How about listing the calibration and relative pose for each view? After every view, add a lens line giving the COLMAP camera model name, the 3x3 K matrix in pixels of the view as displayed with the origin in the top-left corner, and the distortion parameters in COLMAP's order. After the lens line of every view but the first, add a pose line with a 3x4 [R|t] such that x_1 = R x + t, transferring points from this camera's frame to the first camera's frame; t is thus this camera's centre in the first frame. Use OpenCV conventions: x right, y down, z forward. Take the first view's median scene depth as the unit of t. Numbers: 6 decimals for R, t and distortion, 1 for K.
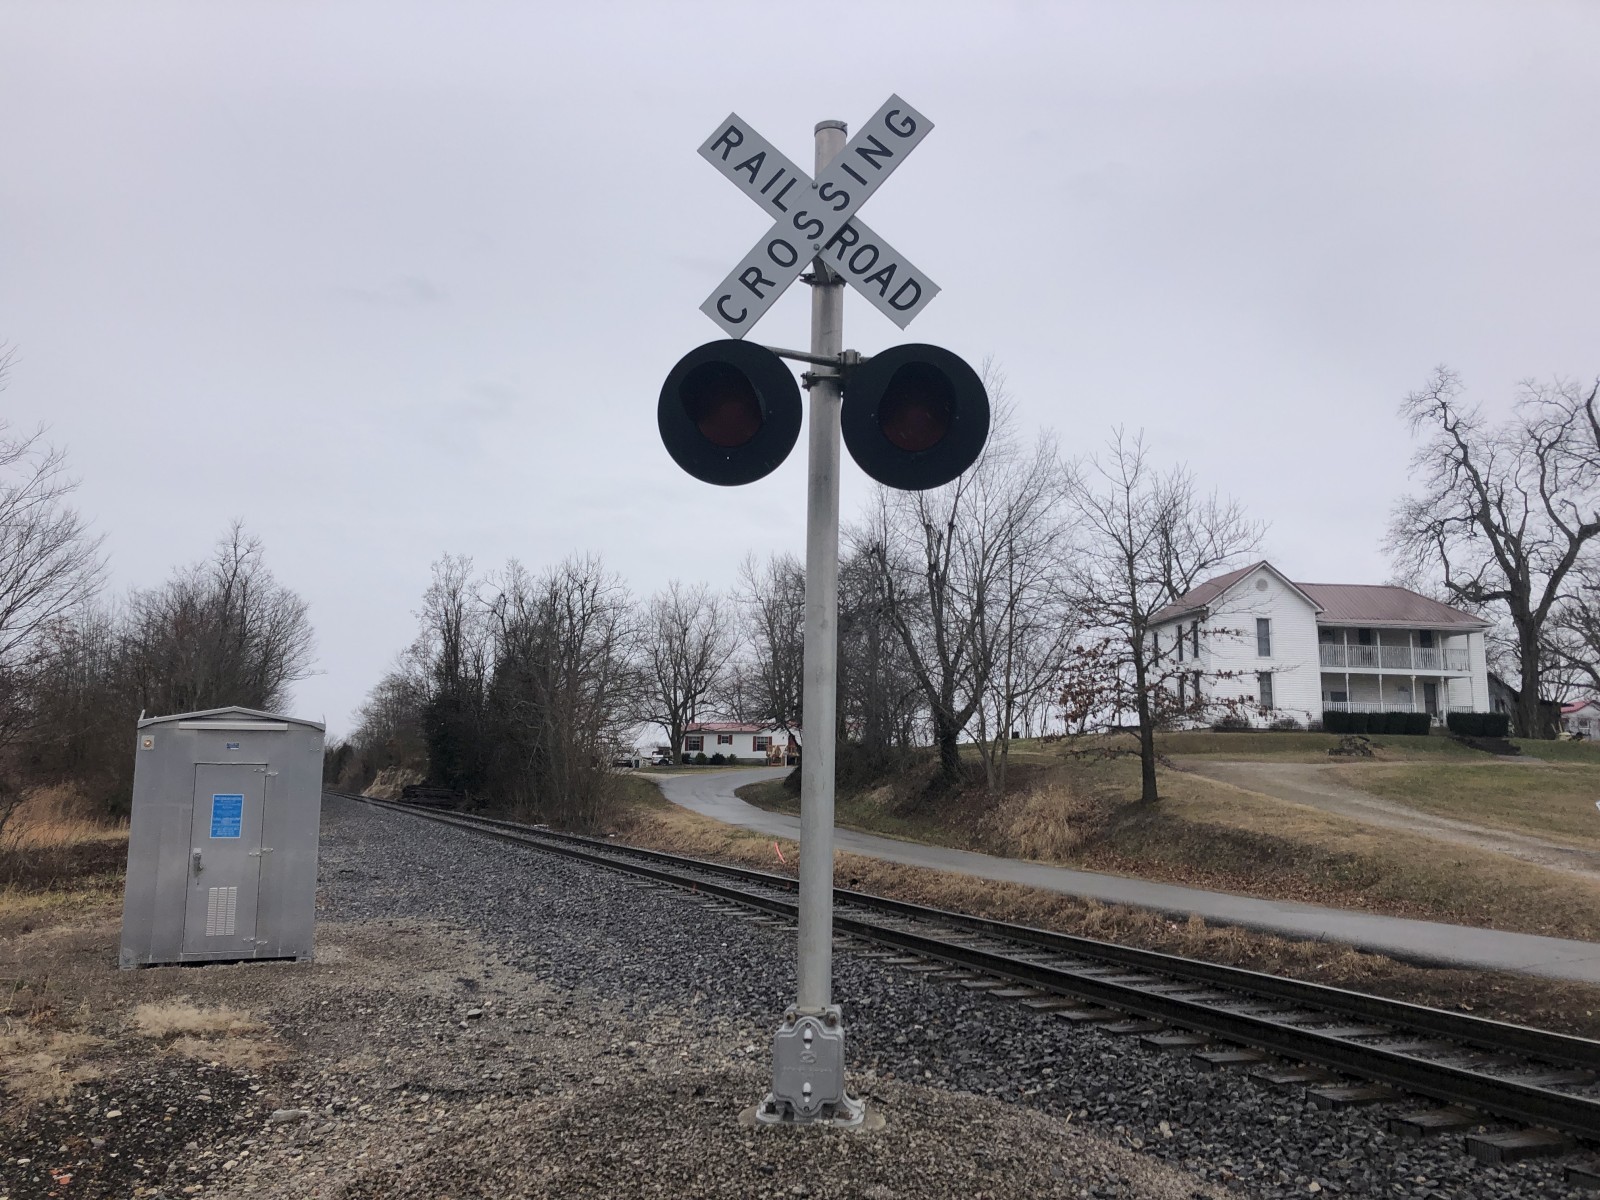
lens RADIAL K [[1300.4, 0, 794.3], [0, 1300.4, 593.6], [0, 0, 1]] dist [0.245917, -0.451664]
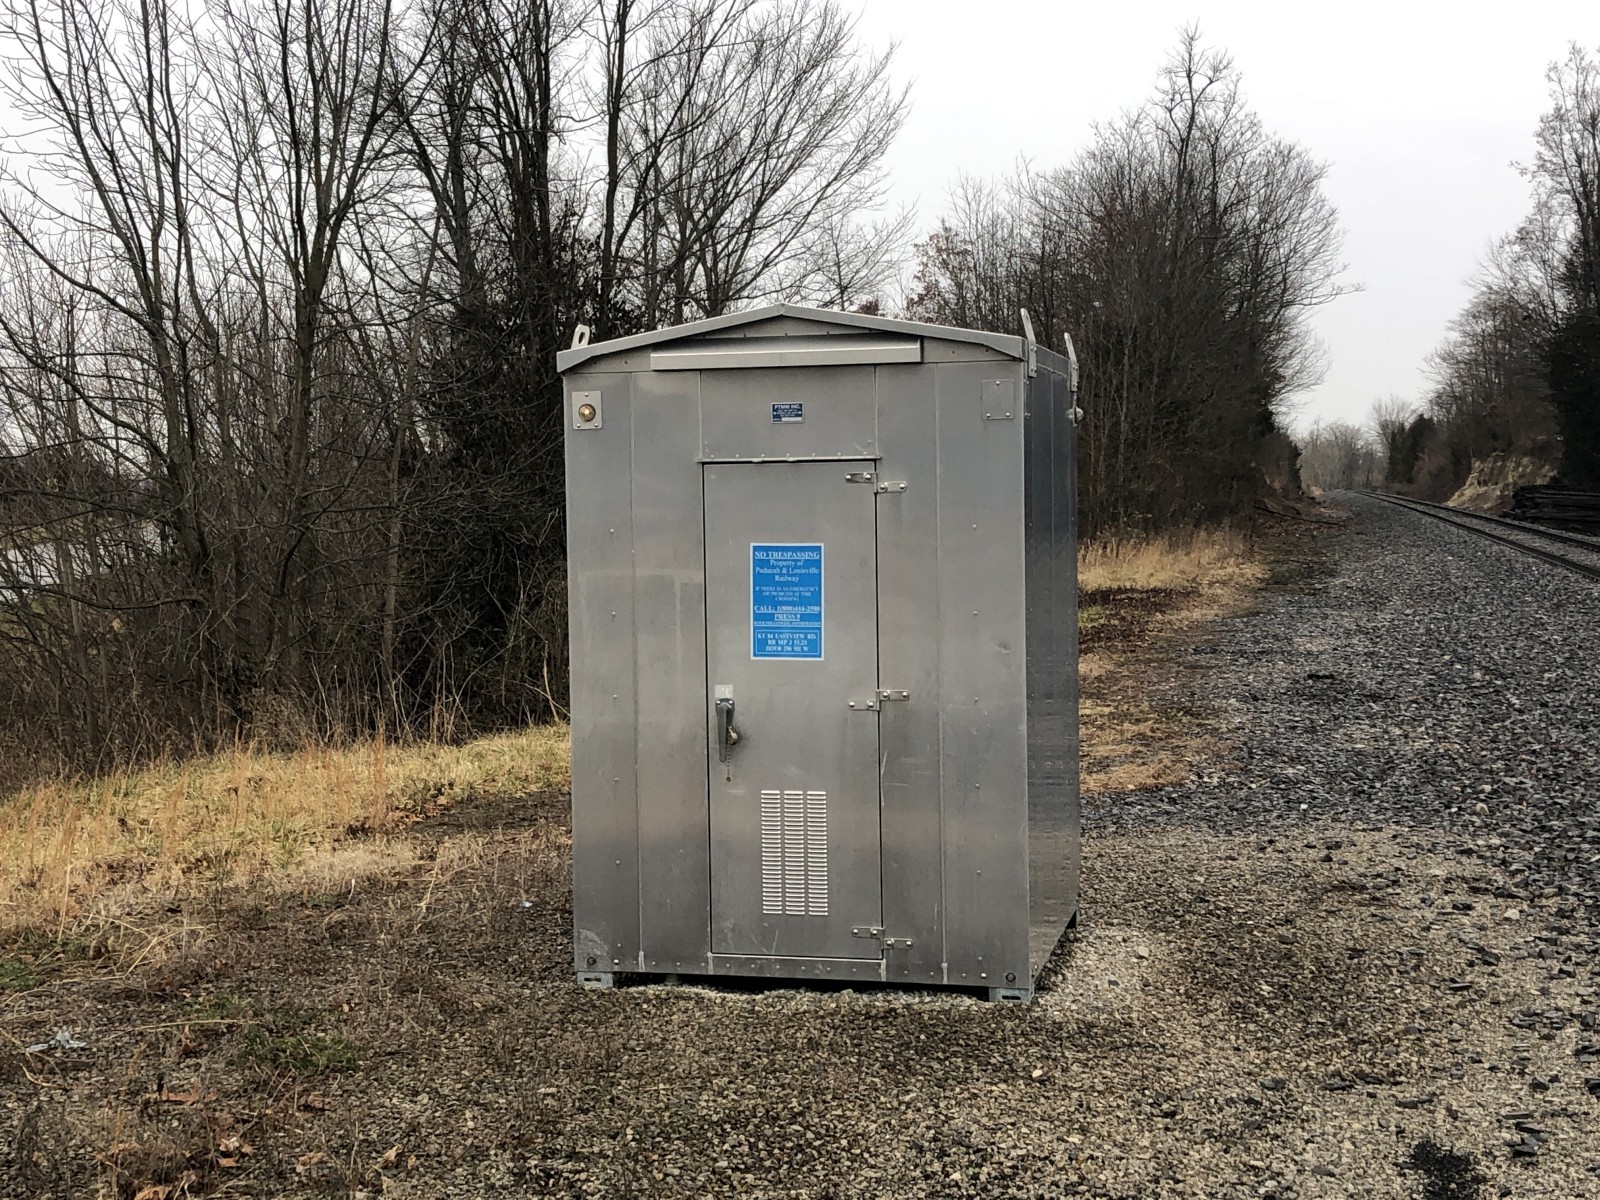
lens RADIAL K [[2231.3, 0, 705.3], [0, 2231.3, 601.4], [0, 0, 1]] dist [0.018313, -0.028414]
pose [[0.801508, 0.007792, -0.597933, -0.013394], [0.108237, 0.981509, 0.157878, 0.011794], [0.588107, -0.191259, 0.785844, 0.089091]]
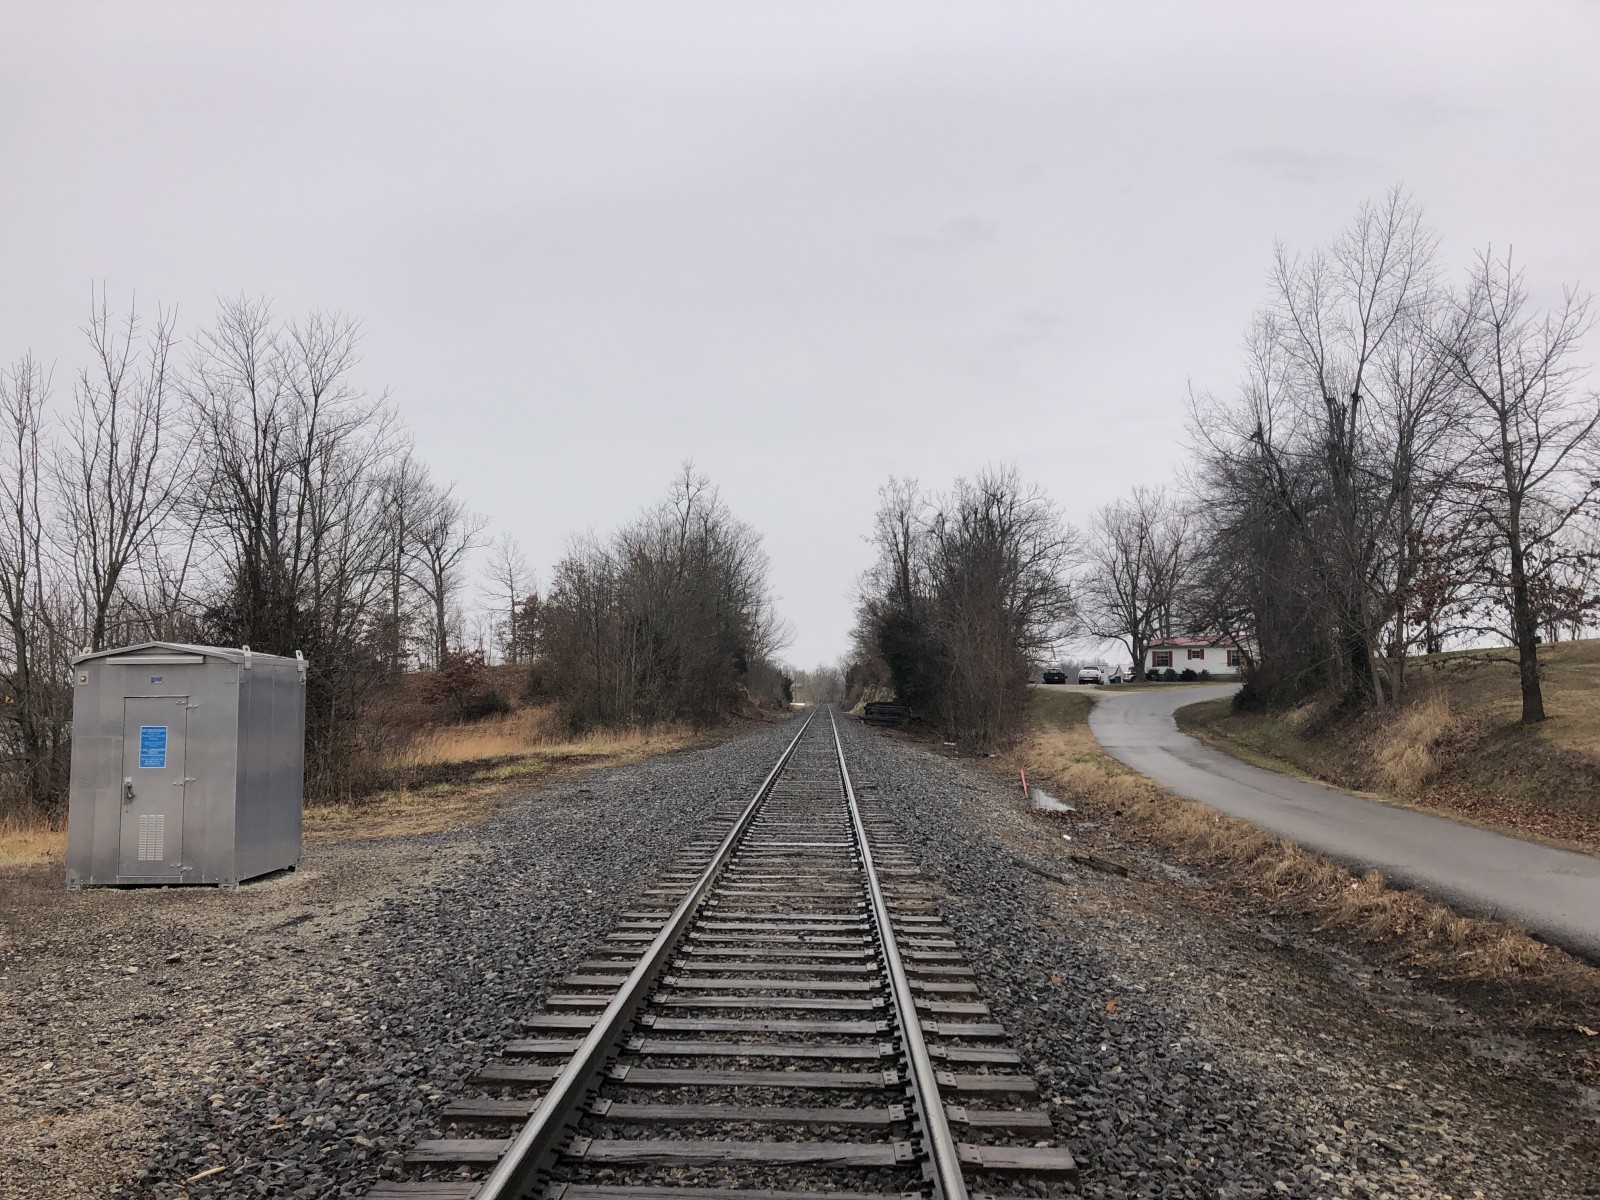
lens RADIAL K [[1312.1, 0, 799.7], [0, 1312.1, 590.2], [0, 0, 1]] dist [0.038670, 0.008580]
pose [[0.919834, -0.043762, -0.389858, 0.077412], [0.067234, 0.996641, 0.046759, 0.005412], [0.386502, -0.069223, 0.919687, 0.045496]]
